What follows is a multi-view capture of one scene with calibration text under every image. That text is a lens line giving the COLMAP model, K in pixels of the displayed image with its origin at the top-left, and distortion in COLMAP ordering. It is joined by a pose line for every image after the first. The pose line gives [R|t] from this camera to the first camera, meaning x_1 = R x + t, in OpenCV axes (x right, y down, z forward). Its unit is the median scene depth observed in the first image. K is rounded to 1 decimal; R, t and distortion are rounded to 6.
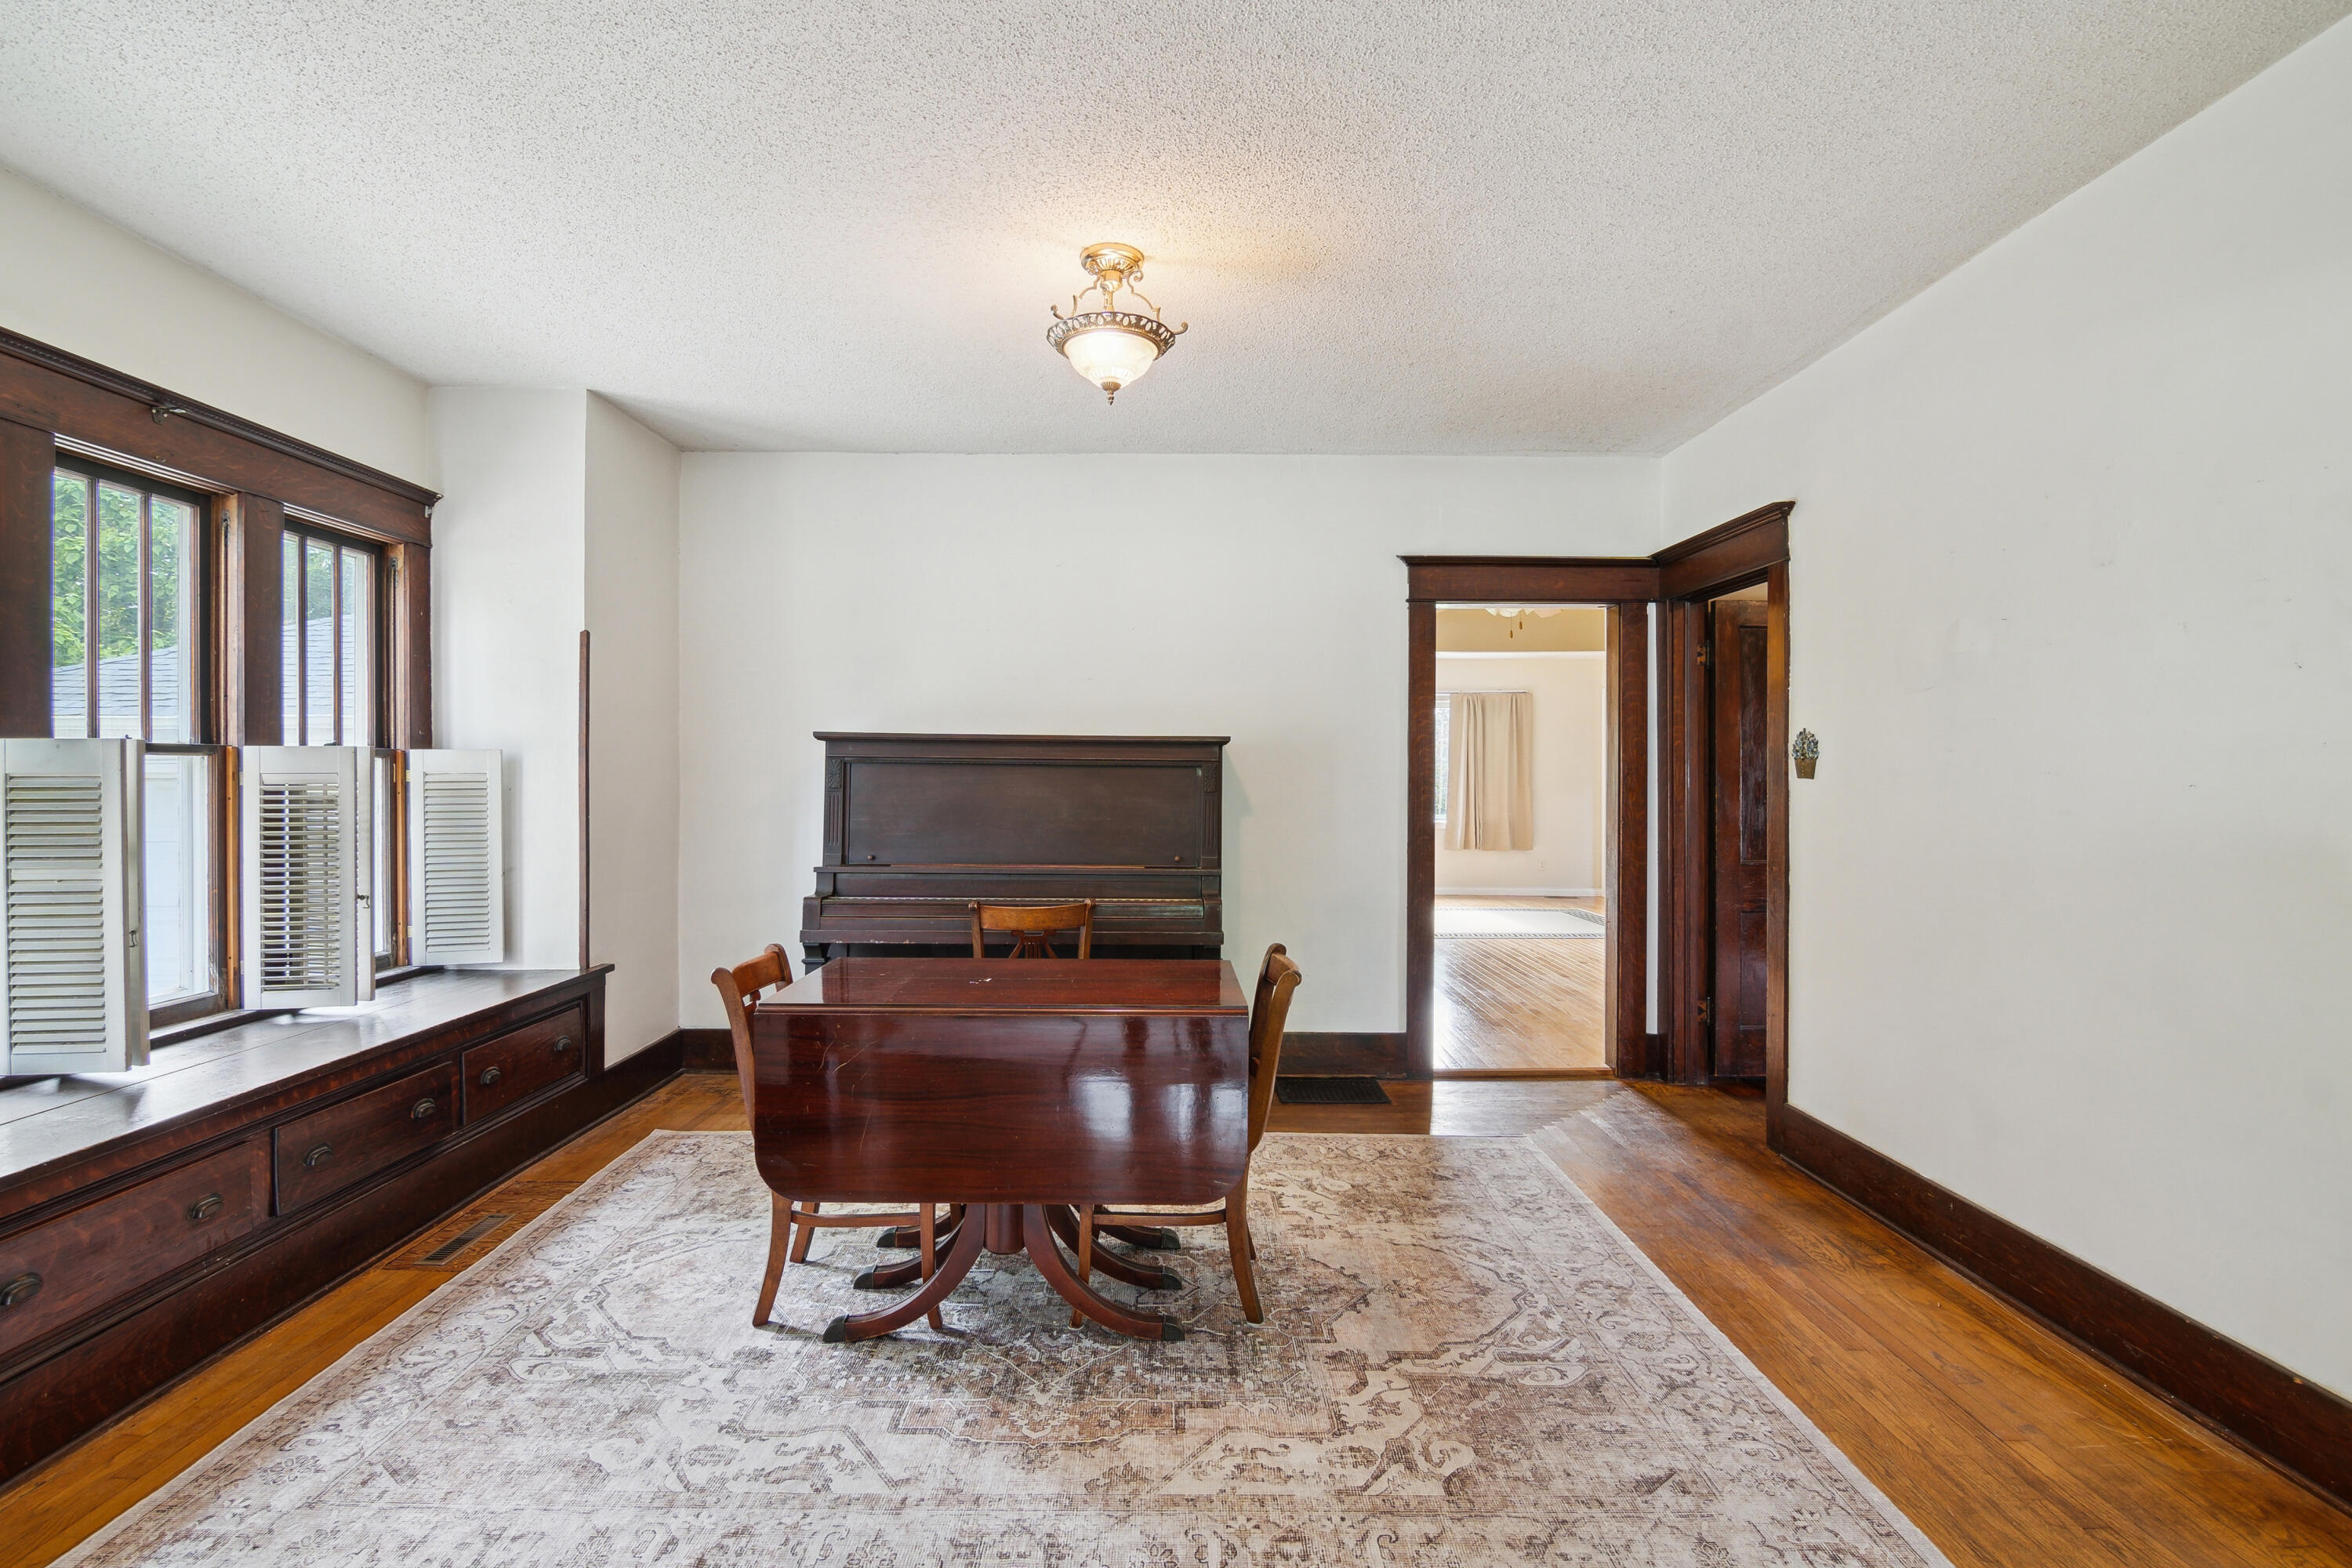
lens RADIAL K [[1120.9, 0, 1164.0], [0, 1120.9, 767.6], [0, 0, 1]] dist [-0.002806, -0.008026]
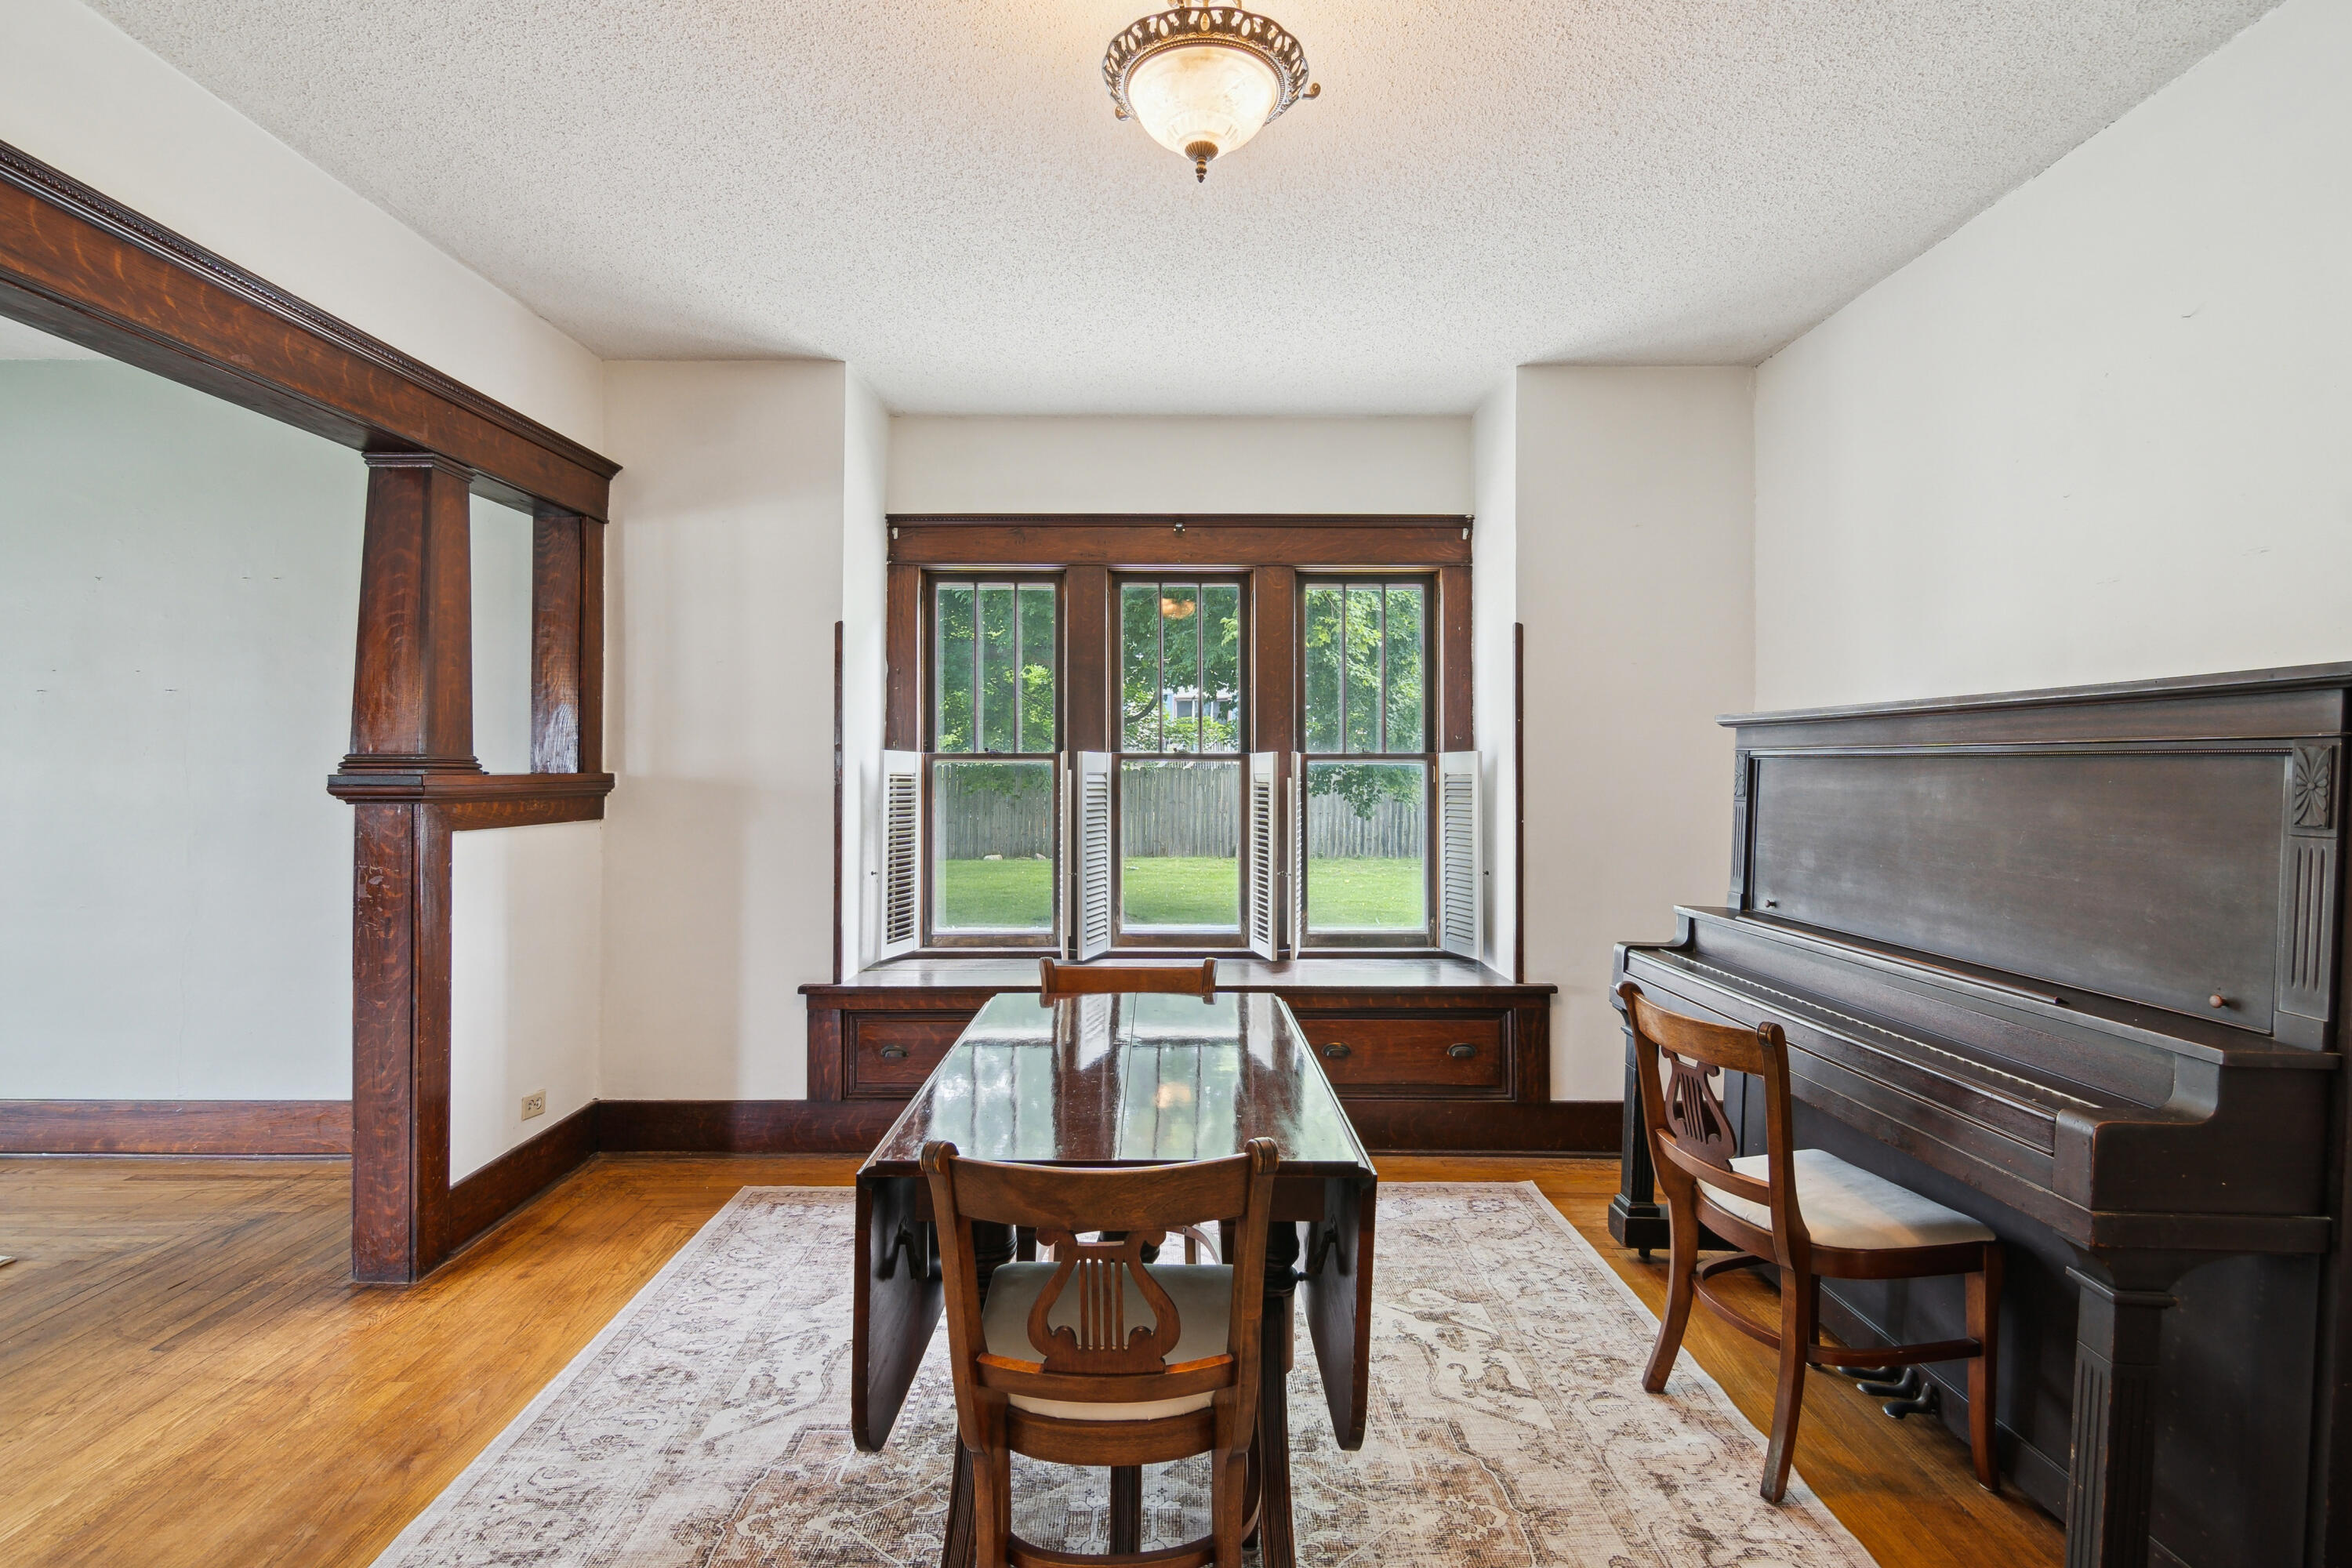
lens RADIAL K [[1120.9, 0, 1204.6], [0, 1120.9, 769.1], [0, 0, 1]] dist [-0.002806, -0.008026]
pose [[0.030343, -0.005347, -0.999525, 0.535203], [-0.004796, 0.999973, -0.005495, 0.009936], [0.999528, 0.004961, 0.030316, 0.933246]]
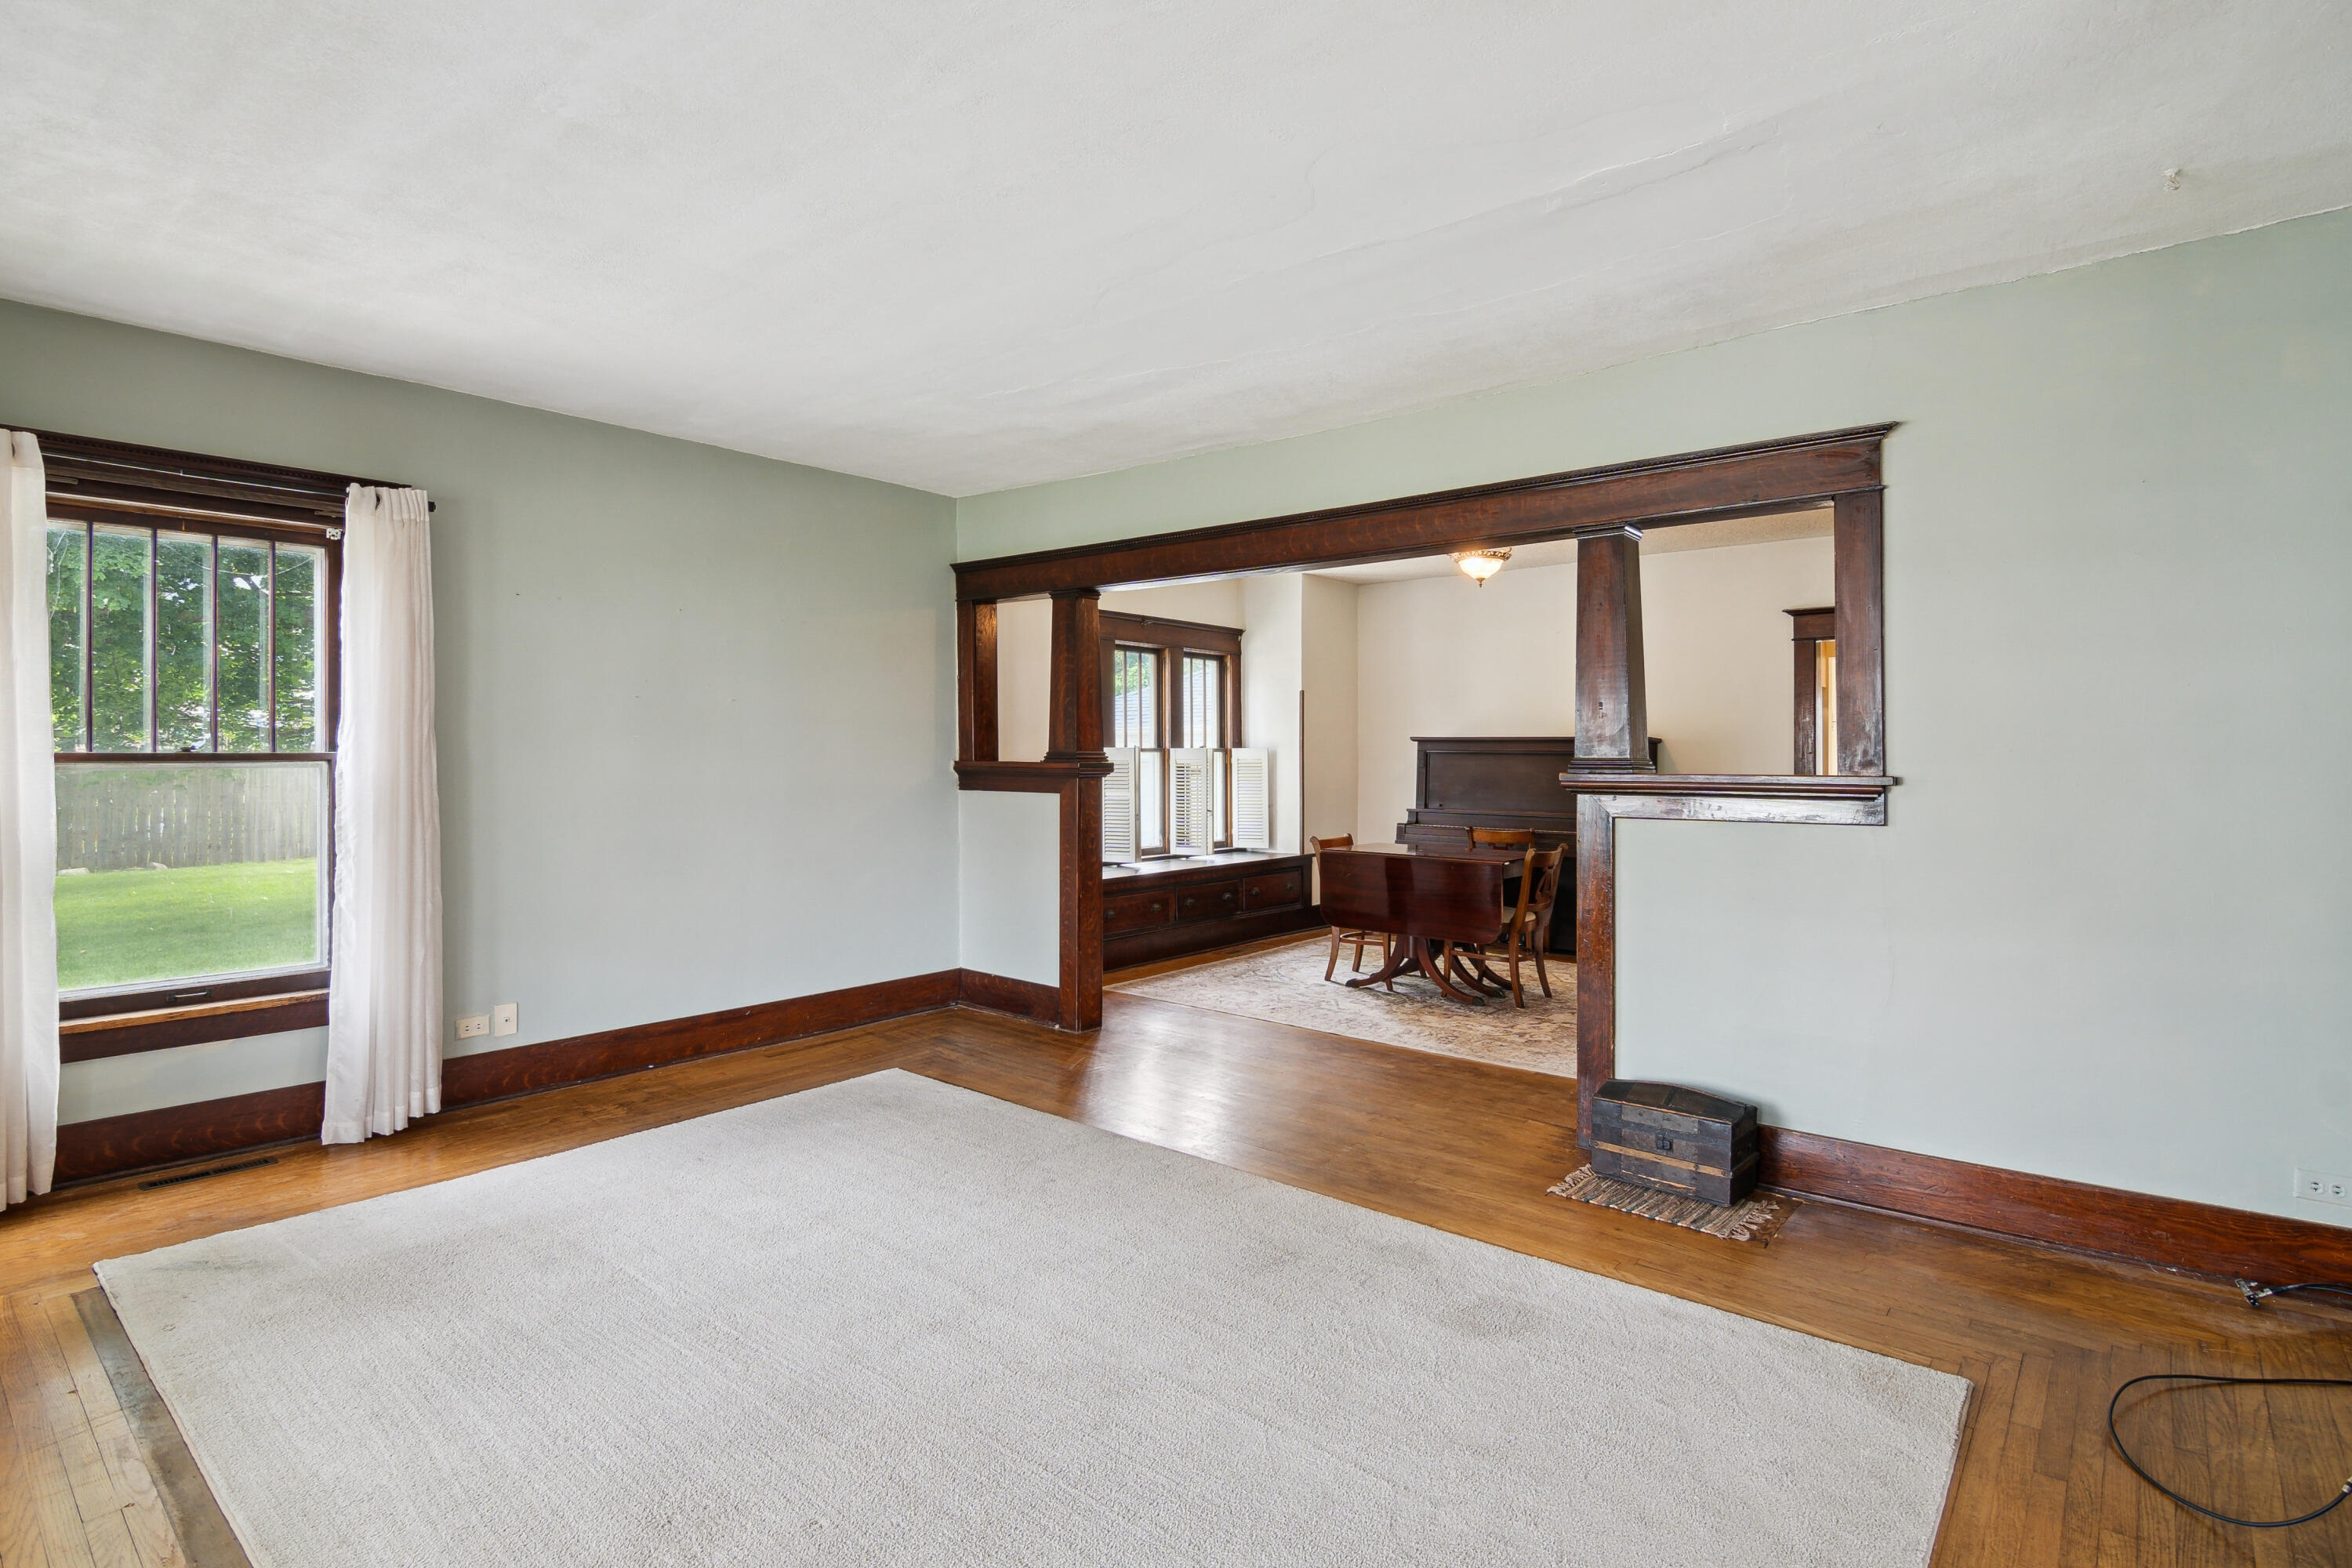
lens RADIAL K [[1120.9, 0, 1191.1], [0, 1120.9, 754.2], [0, 0, 1]] dist [-0.002806, -0.008026]
pose [[0.768497, -0.004286, -0.639840, 0.843262], [0.000016, 0.999978, -0.006679, 0.012192], [0.639854, 0.005122, 0.768479, -0.930981]]
